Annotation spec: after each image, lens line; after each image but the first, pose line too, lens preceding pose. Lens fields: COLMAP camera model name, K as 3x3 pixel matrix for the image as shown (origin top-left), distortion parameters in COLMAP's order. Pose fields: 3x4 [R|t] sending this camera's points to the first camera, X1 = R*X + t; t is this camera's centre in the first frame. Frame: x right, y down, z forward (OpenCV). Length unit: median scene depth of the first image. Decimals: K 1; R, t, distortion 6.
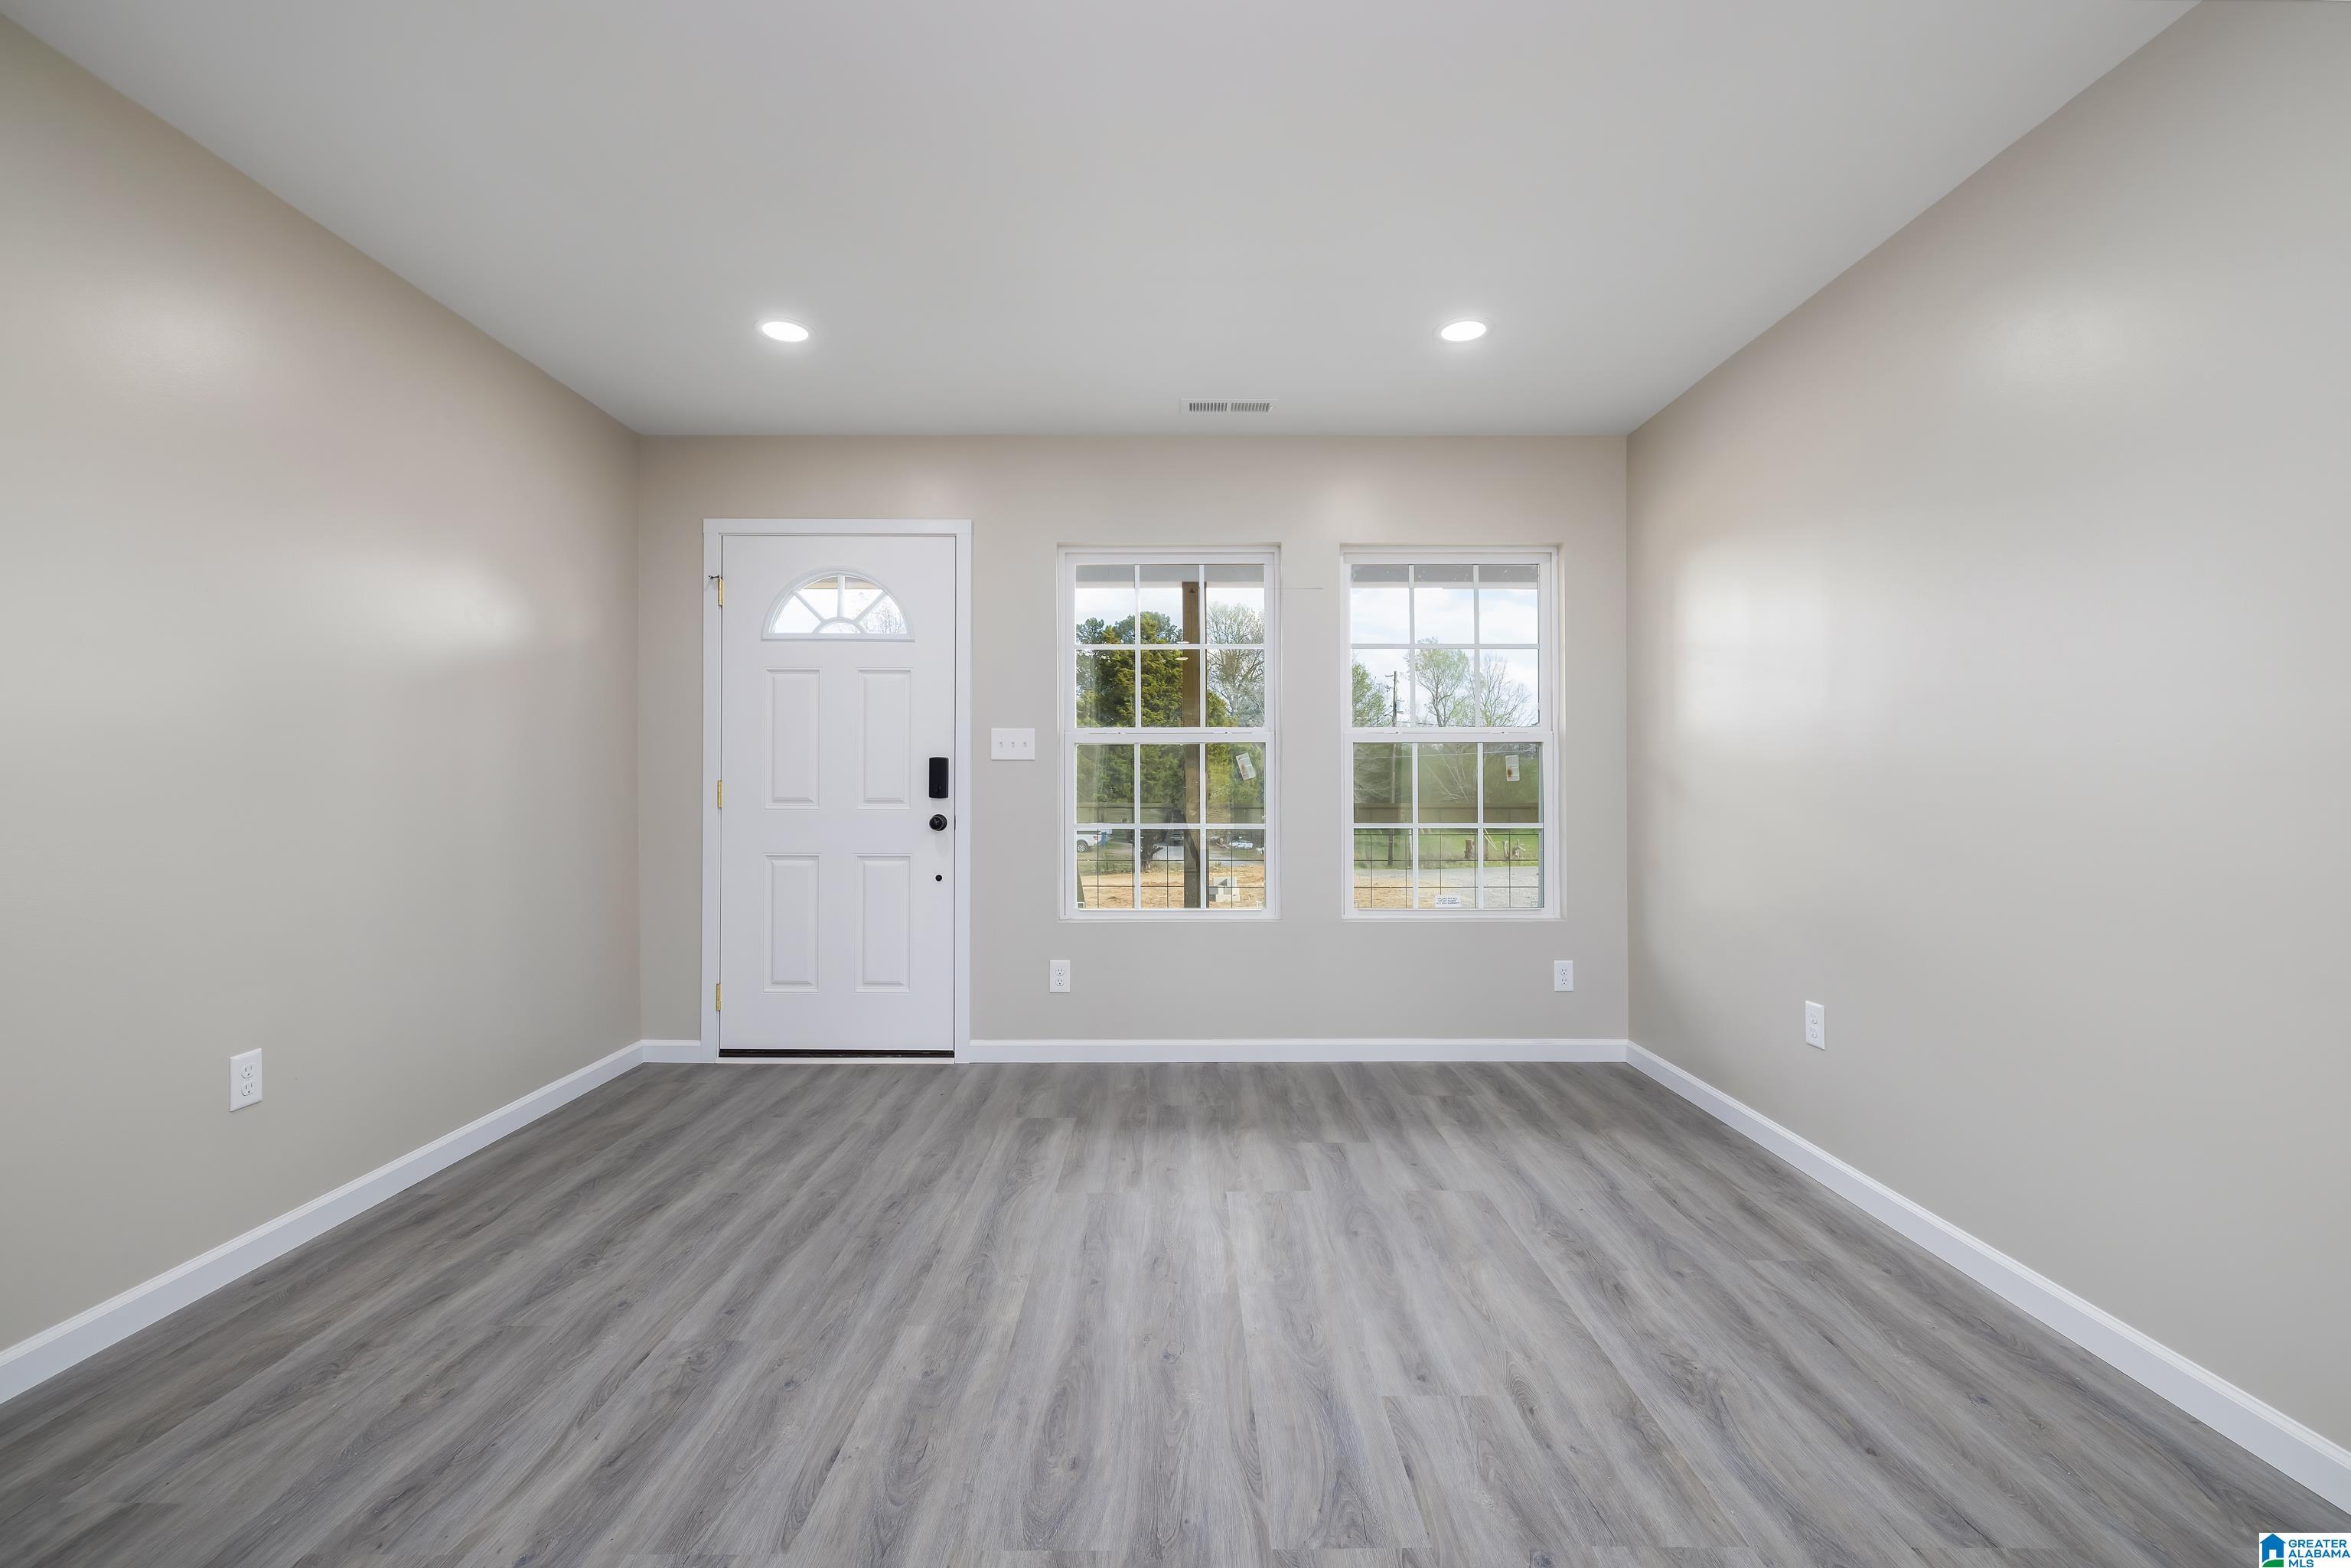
lens RADIAL K [[1006.6, 0, 1172.4], [0, 1006.6, 789.0], [0, 0, 1]] dist [0.000616, 0.000209]
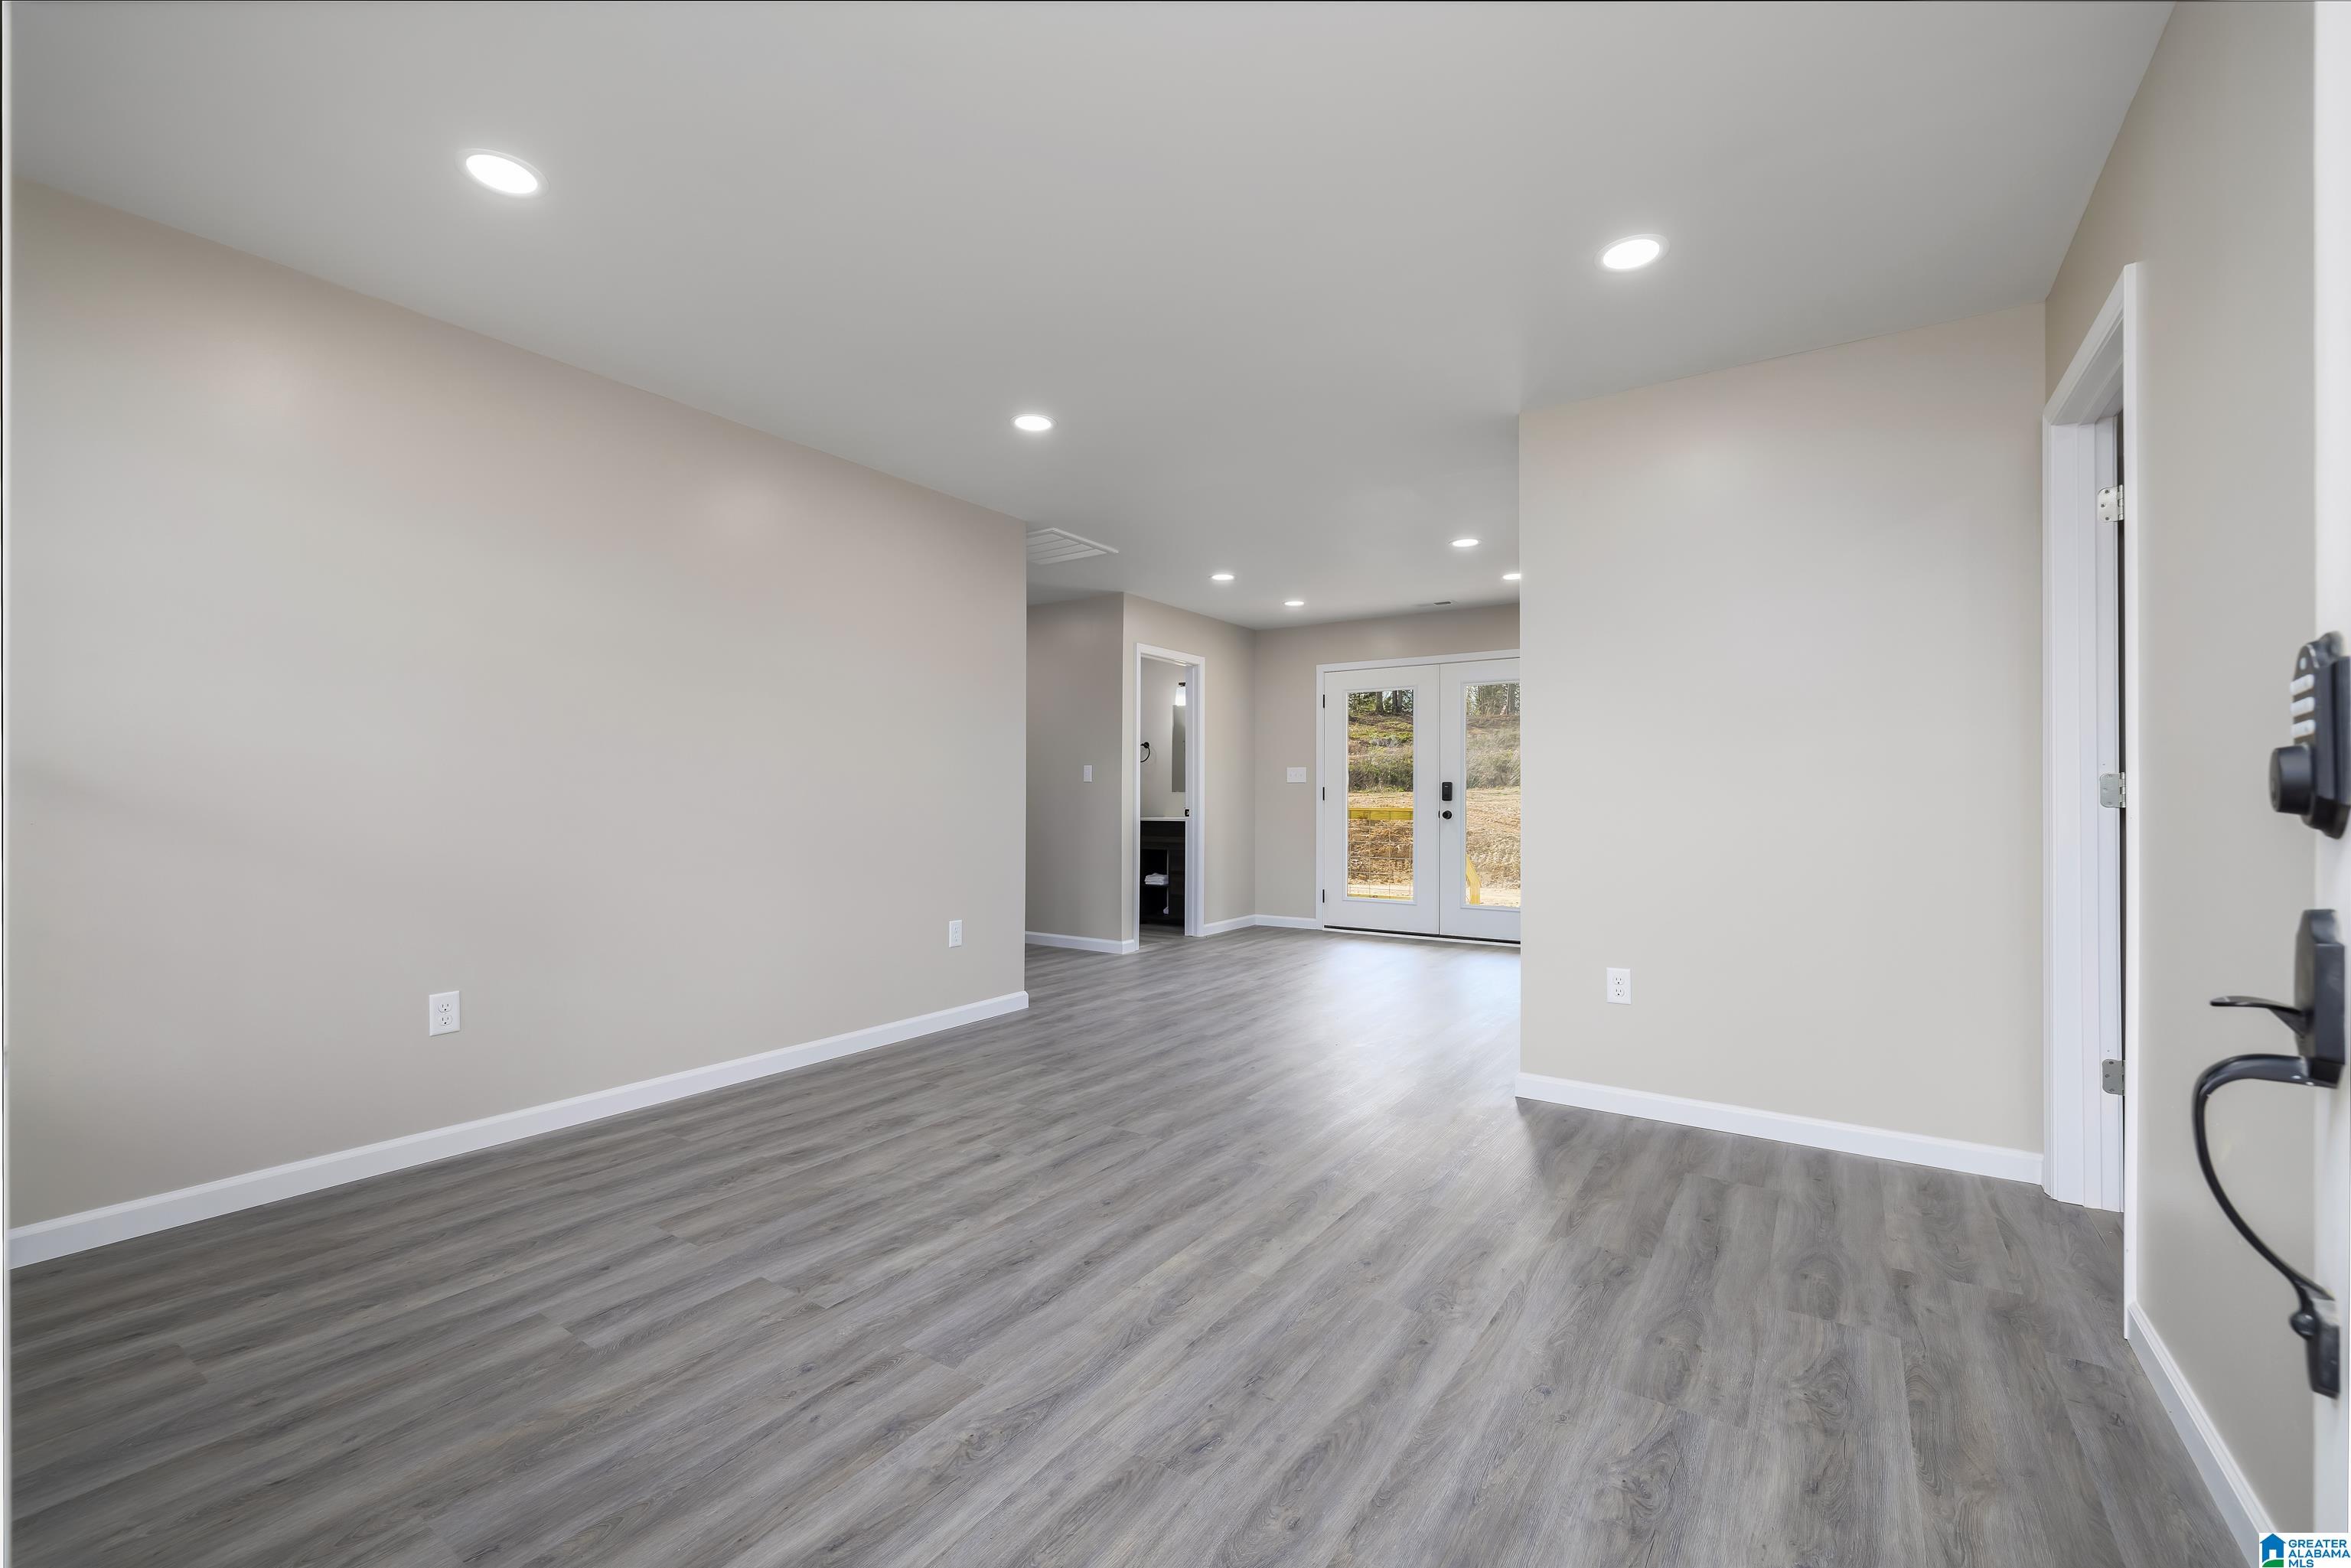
lens RADIAL K [[1006.6, 0, 1168.9], [0, 1006.6, 790.0], [0, 0, 1]] dist [0.000616, 0.000209]
pose [[-0.834254, -0.000293, 0.551381, -0.737268], [0.000043, 1.000000, 0.000596, -0.001360], [-0.551381, 0.000521, -0.834253, 1.858359]]
